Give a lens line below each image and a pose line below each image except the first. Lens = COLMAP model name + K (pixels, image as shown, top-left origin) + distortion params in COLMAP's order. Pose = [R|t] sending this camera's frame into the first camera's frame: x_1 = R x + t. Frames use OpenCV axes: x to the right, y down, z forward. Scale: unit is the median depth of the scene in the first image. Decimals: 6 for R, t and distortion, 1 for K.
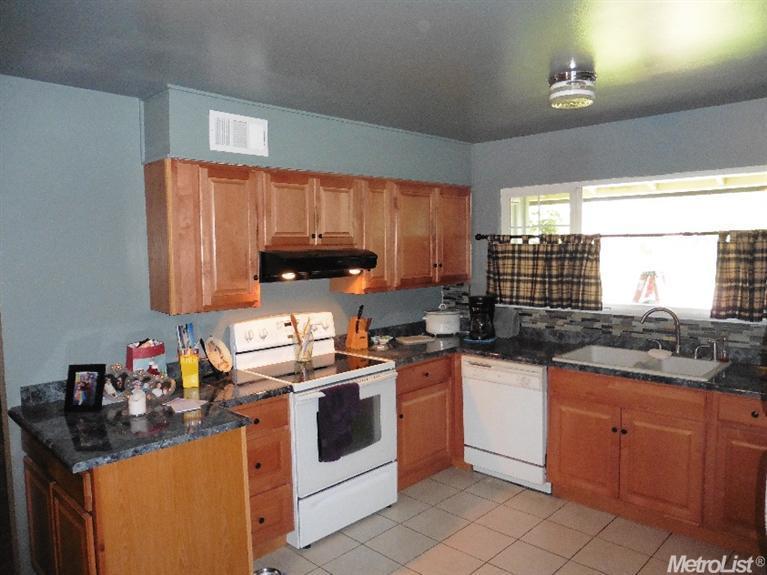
lens RADIAL K [[560.4, 0, 388.6], [0, 560.4, 292.0], [0, 0, 1]] dist [-0.009469, 0.002081]
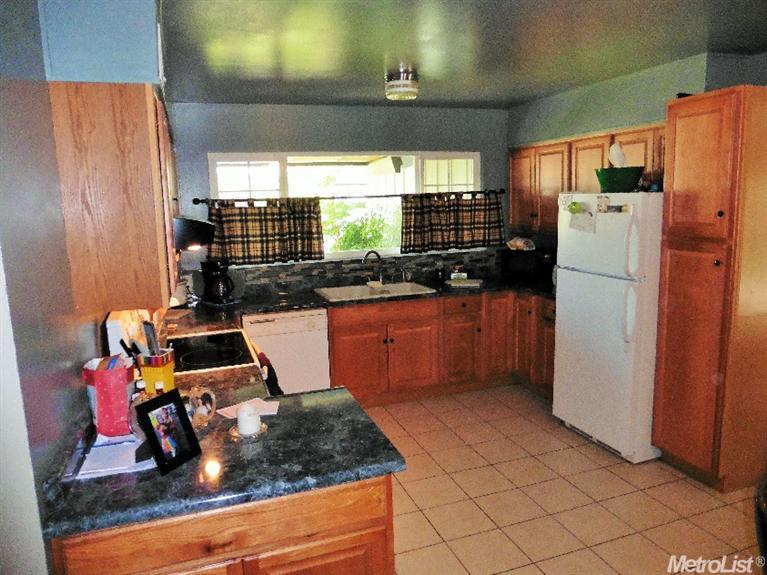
lens RADIAL K [[560.4, 0, 386.6], [0, 560.4, 284.2], [0, 0, 1]] dist [-0.009469, 0.002081]
pose [[0.477305, -0.143930, 0.866871, -0.599409], [0.097314, 0.989085, 0.110640, -0.033504], [-0.873333, 0.031550, 0.486101, 0.261249]]
